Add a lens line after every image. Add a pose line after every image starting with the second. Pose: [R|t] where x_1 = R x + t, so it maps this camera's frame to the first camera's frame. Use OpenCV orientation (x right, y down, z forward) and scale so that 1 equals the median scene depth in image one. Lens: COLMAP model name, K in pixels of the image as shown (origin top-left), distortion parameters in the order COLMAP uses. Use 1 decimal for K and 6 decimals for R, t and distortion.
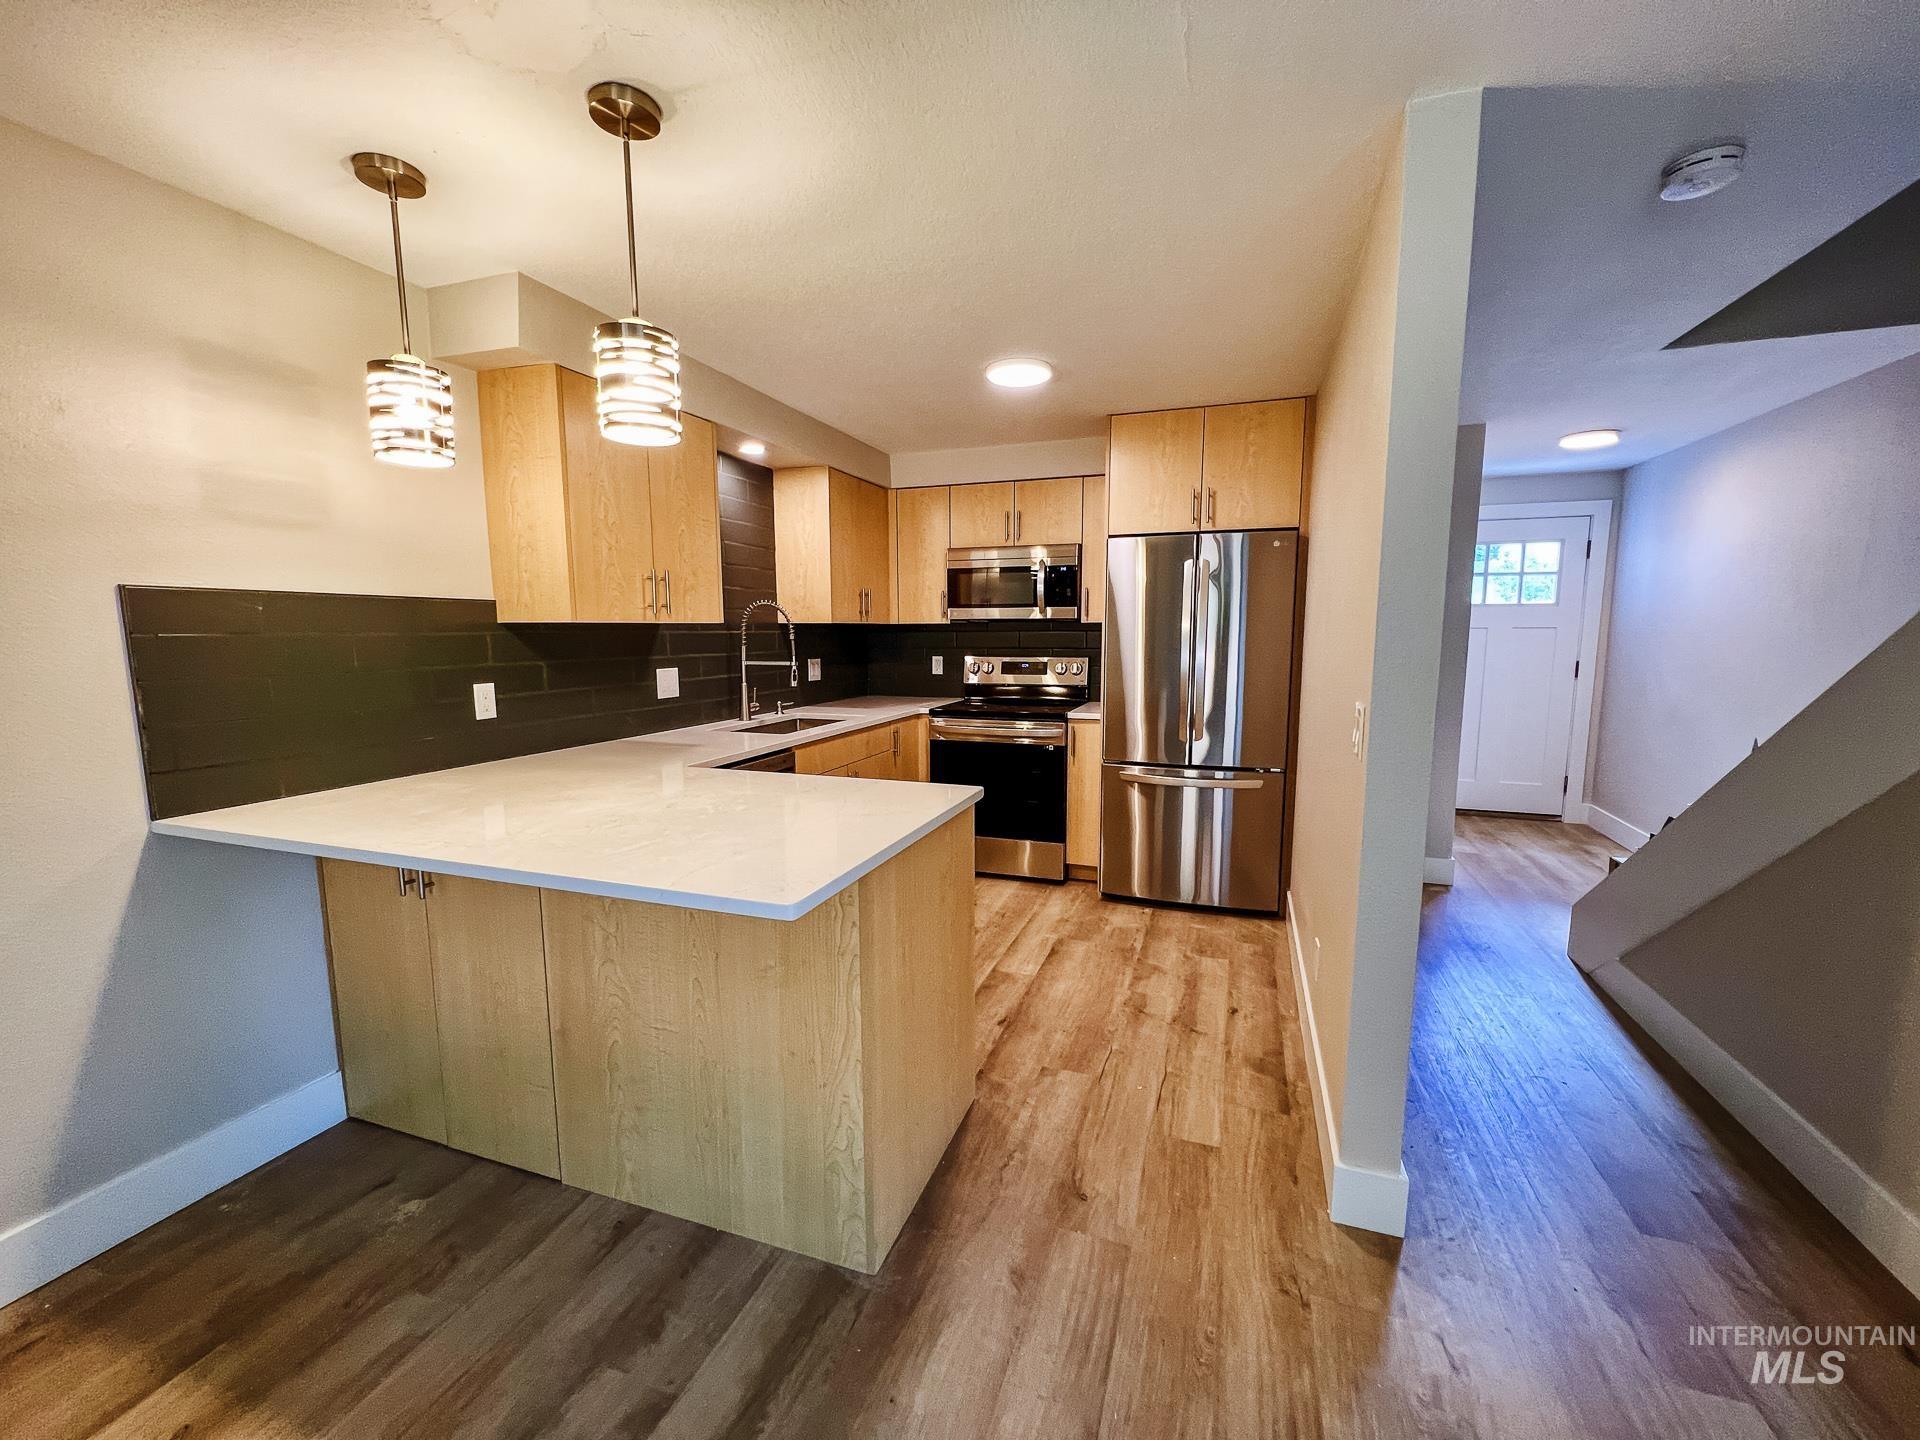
lens RADIAL K [[771.3, 0, 966.0], [0, 771.3, 731.1], [0, 0, 1]] dist [-0.000208, 0.000951]
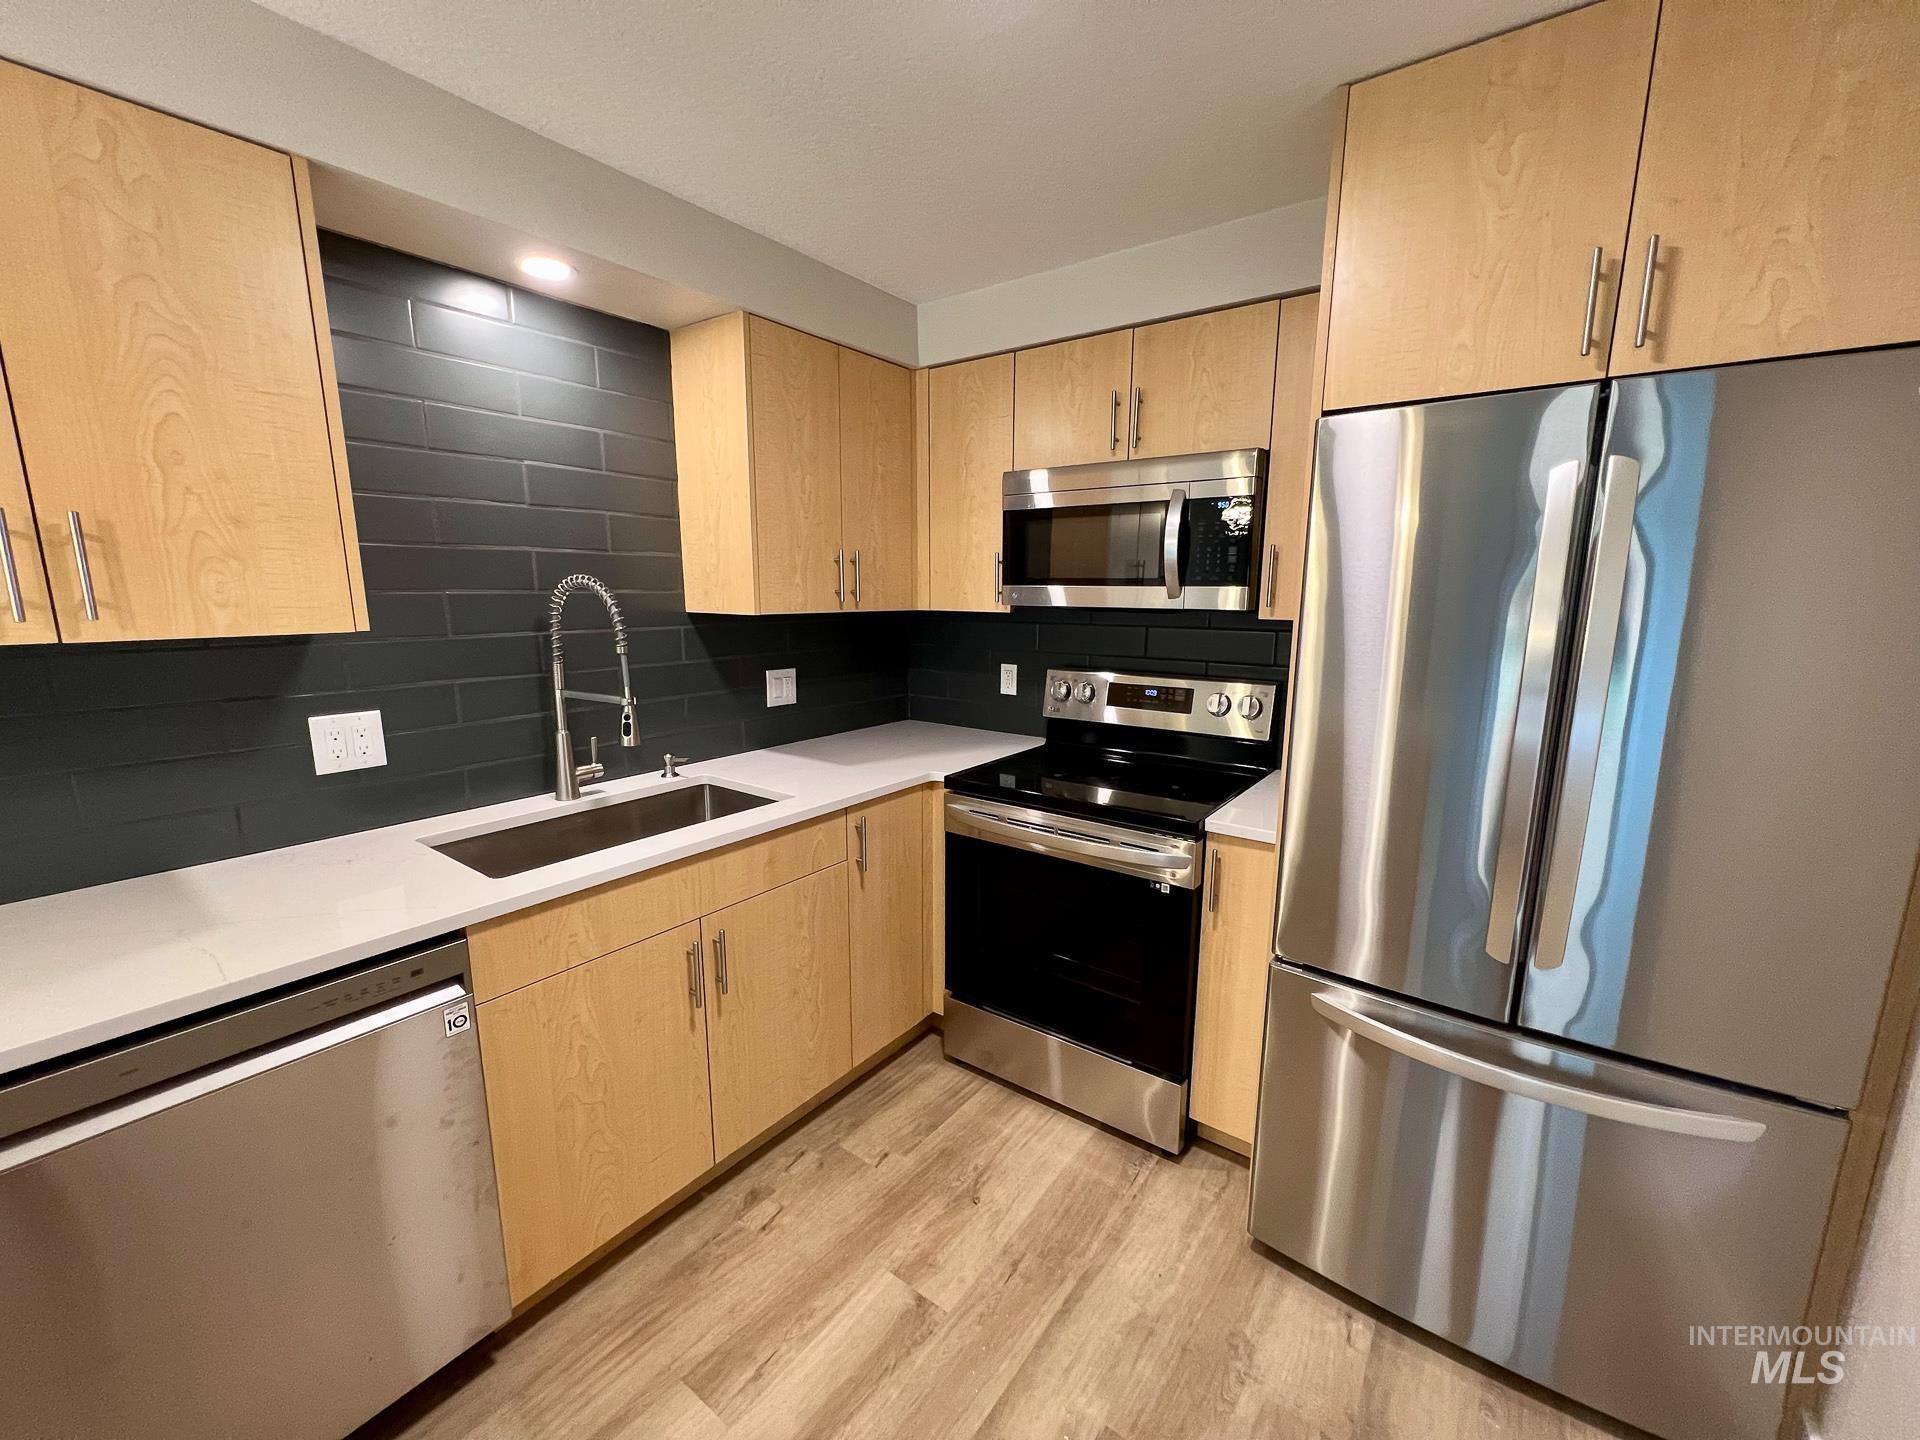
lens RADIAL K [[771.3, 0, 965.6], [0, 771.3, 728.5], [0, 0, 1]] dist [-0.000208, 0.000951]
pose [[0.958405, 0.059324, -0.279177, 0.119050], [-0.045221, 0.997367, 0.056692, -0.097191], [0.281805, -0.041710, 0.958565, 0.515559]]
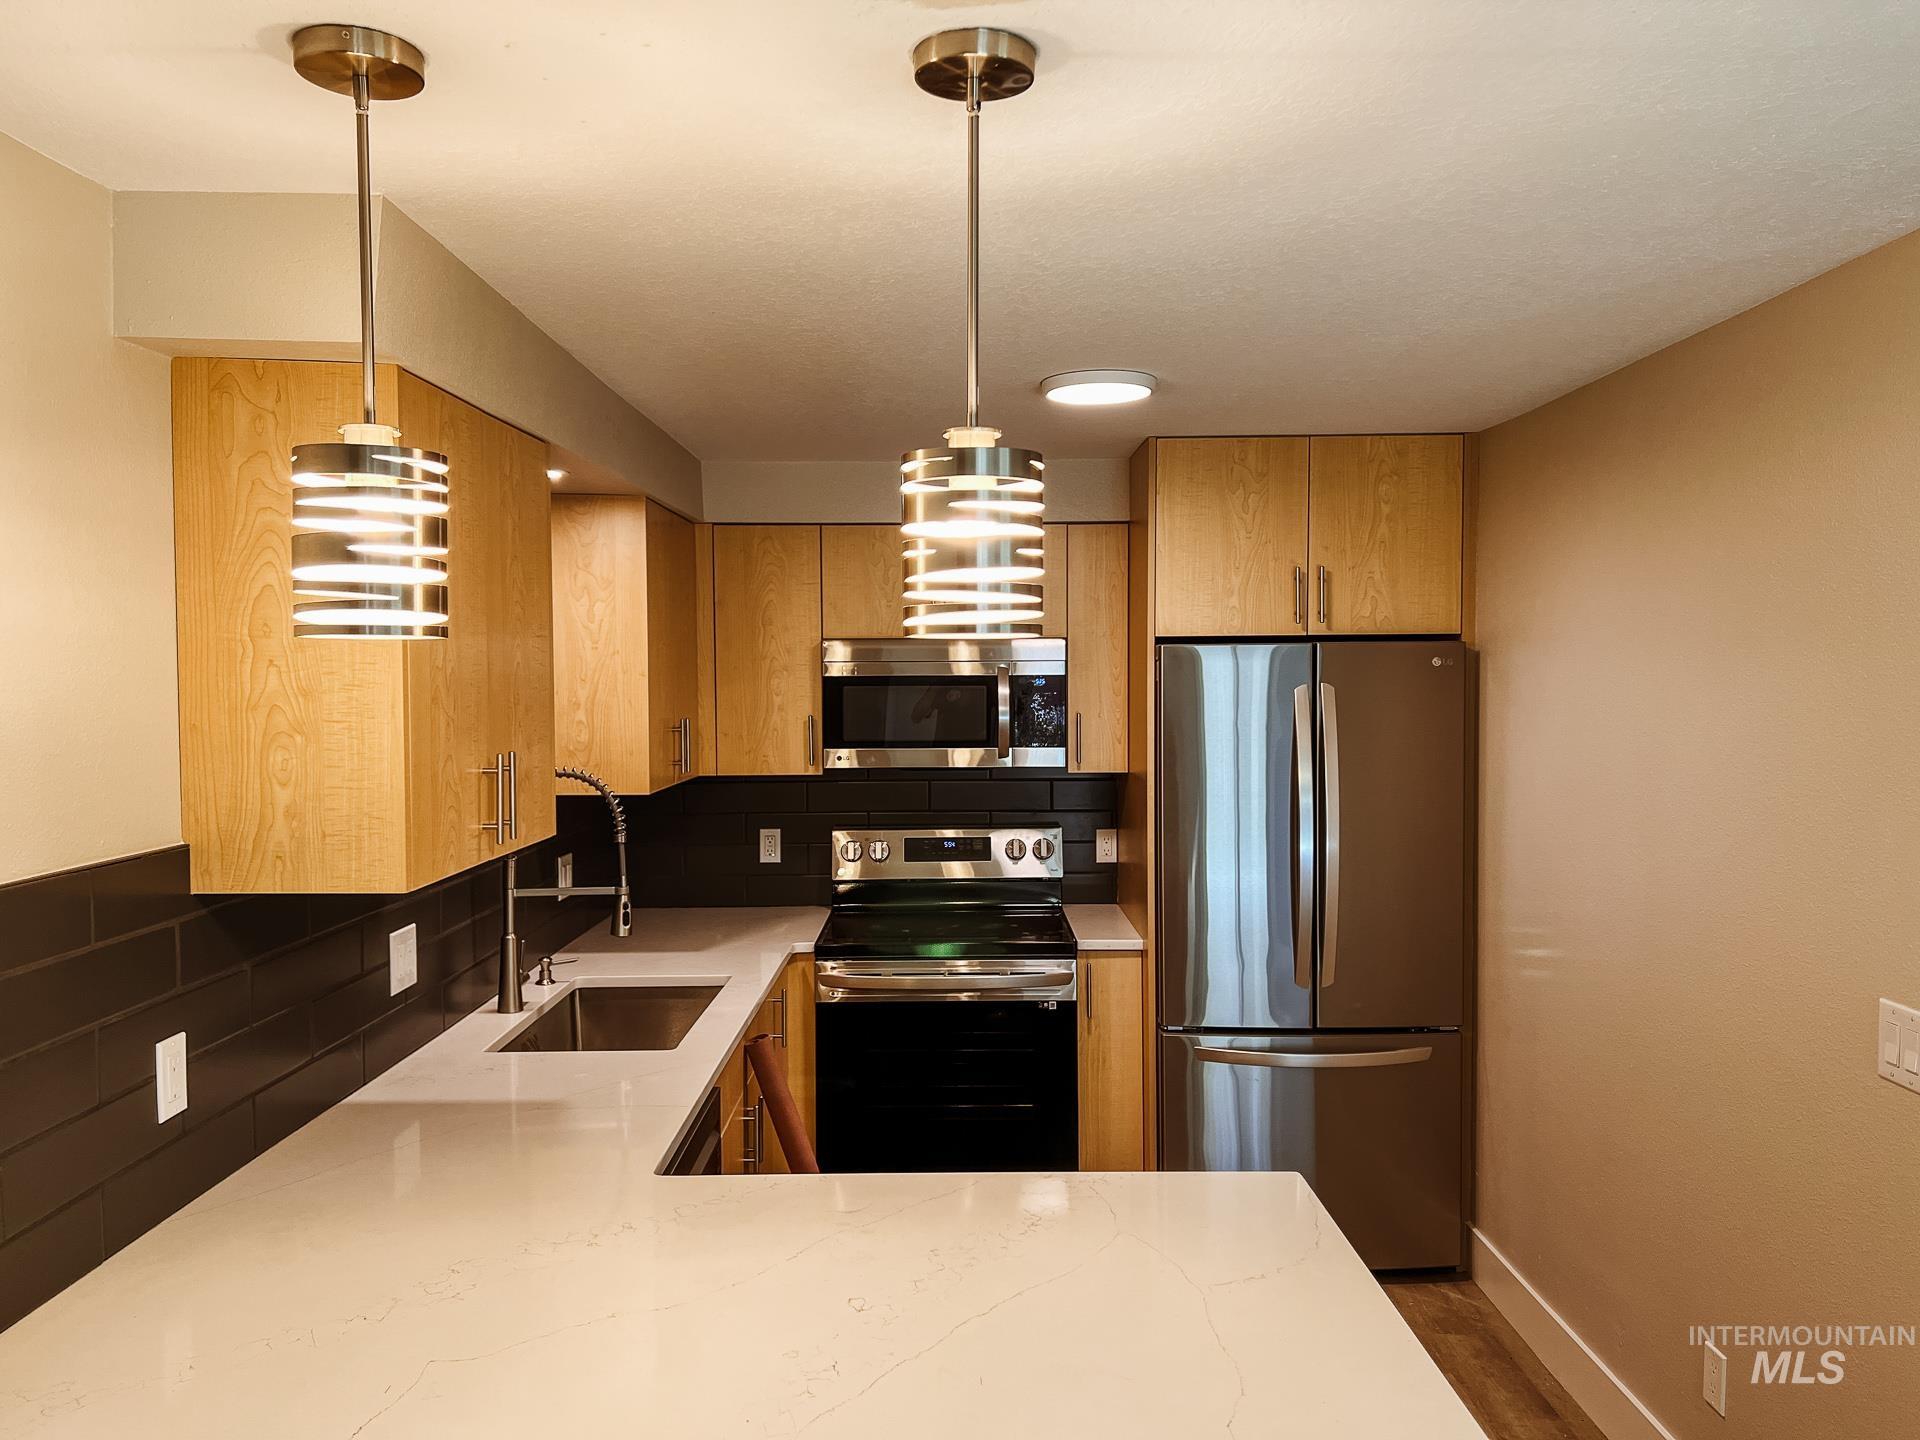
lens RADIAL K [[1441.7, 0, 953.7], [0, 1441.7, 733.9], [0, 0, 1]] dist [0.038613, -0.005974]
pose [[0.942734, -0.018259, 0.333045, -0.297943], [0.048136, 0.995496, -0.081678, -0.091258], [-0.330053, 0.093032, 0.939367, 0.030311]]
